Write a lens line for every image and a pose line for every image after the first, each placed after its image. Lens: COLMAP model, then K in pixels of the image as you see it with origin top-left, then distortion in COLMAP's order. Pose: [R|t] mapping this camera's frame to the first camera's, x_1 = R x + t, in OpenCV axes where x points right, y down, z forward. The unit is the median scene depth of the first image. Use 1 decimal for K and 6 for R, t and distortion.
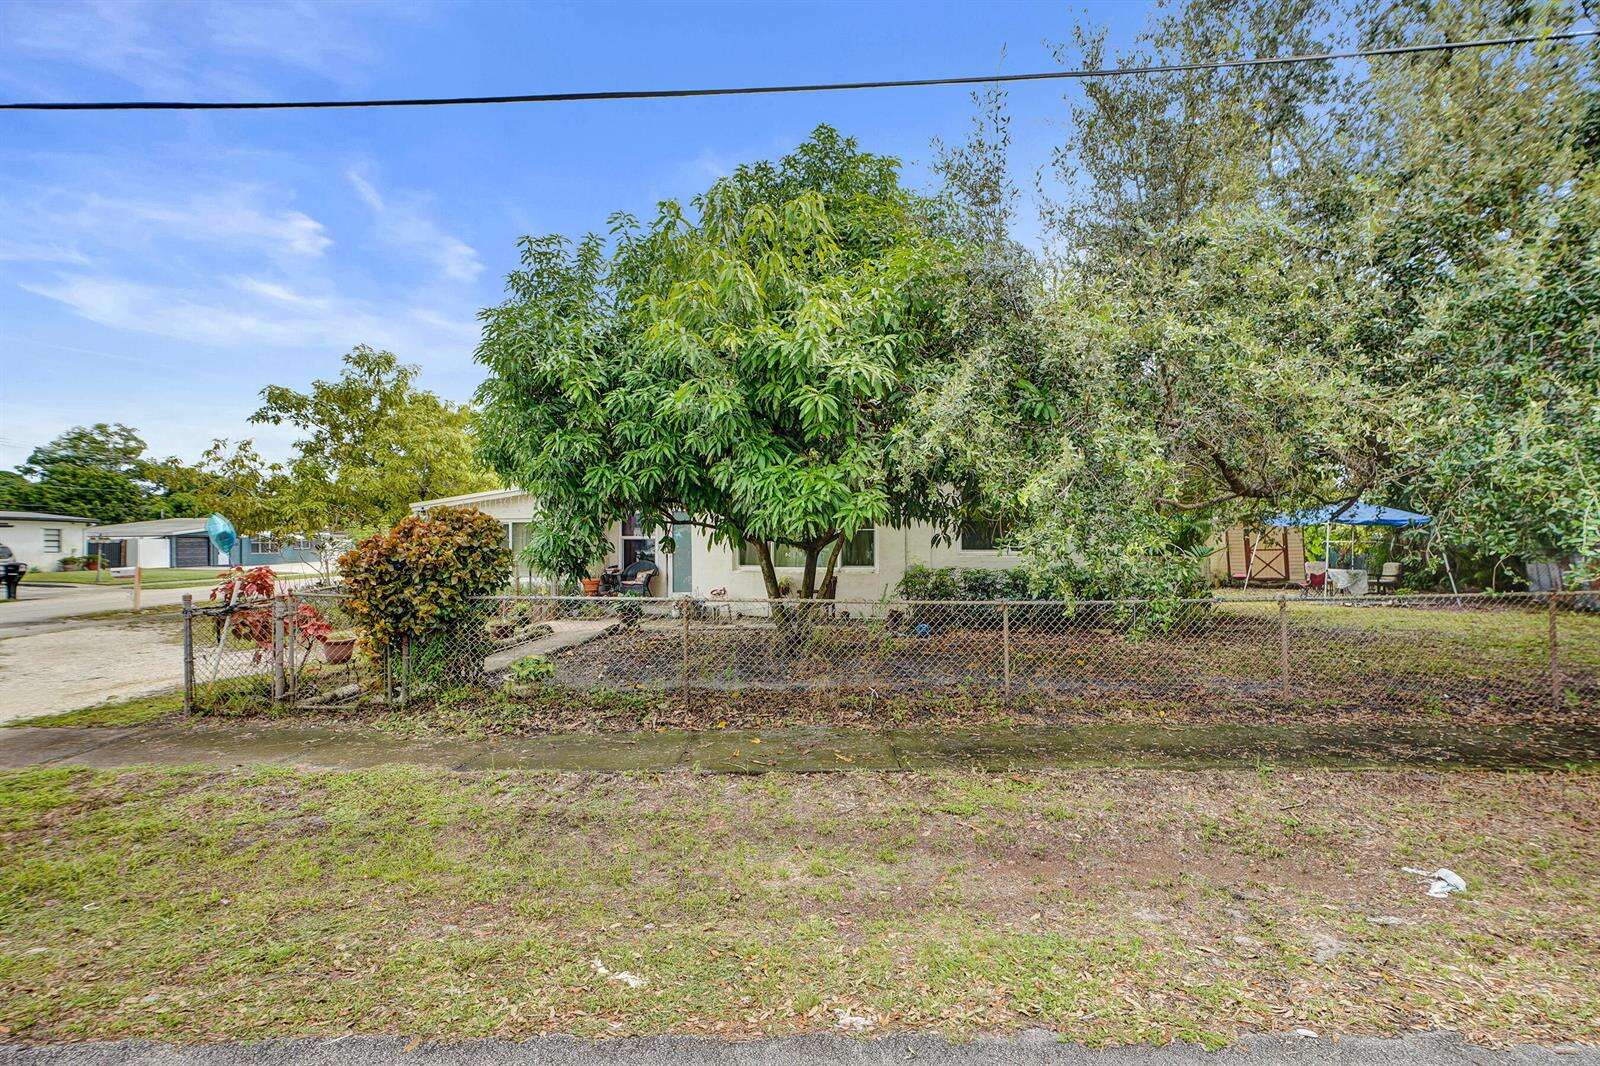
lens RADIAL K [[728.5, 0, 800.0], [0, 728.5, 533.0], [0, 0, 1]] dist [-0.003580, 0.007981]
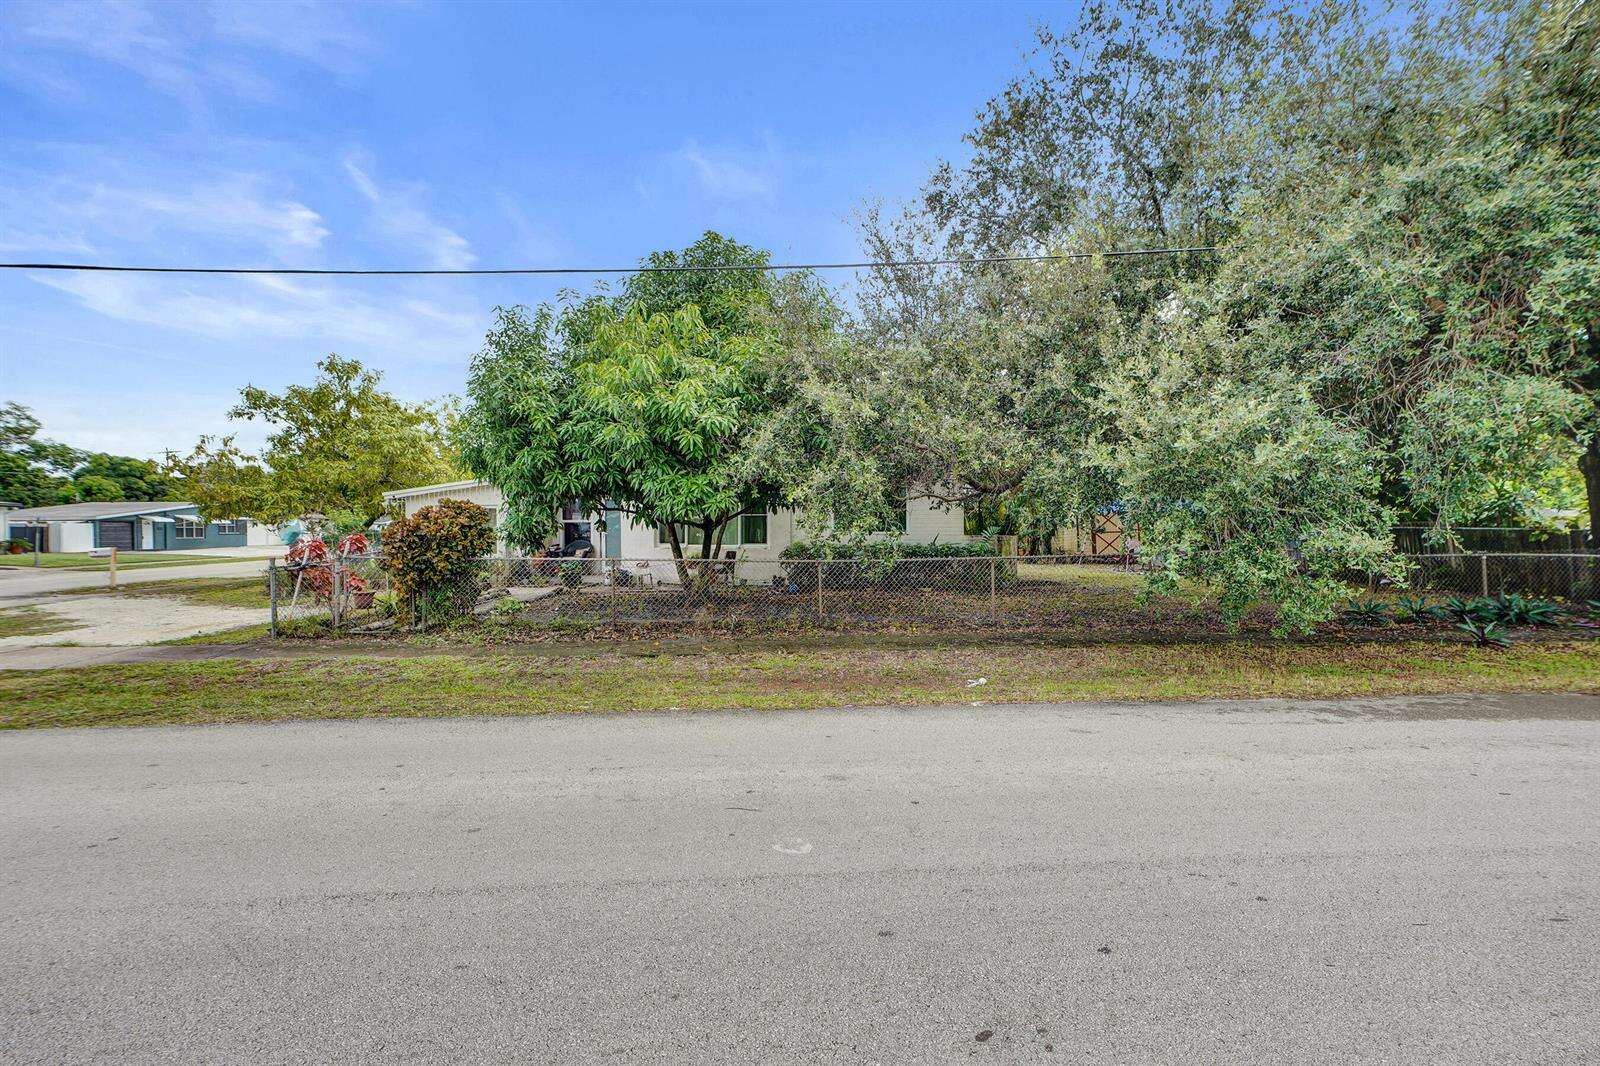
lens RADIAL K [[765.4, 0, 791.5], [0, 765.4, 529.7], [0, 0, 1]] dist [0.016513, 0.000115]
pose [[0.998028, 0.000342, 0.062773, 0.108792], [-0.001238, 0.999898, 0.014235, 0.003939], [-0.062762, -0.014284, 0.997926, -0.587097]]
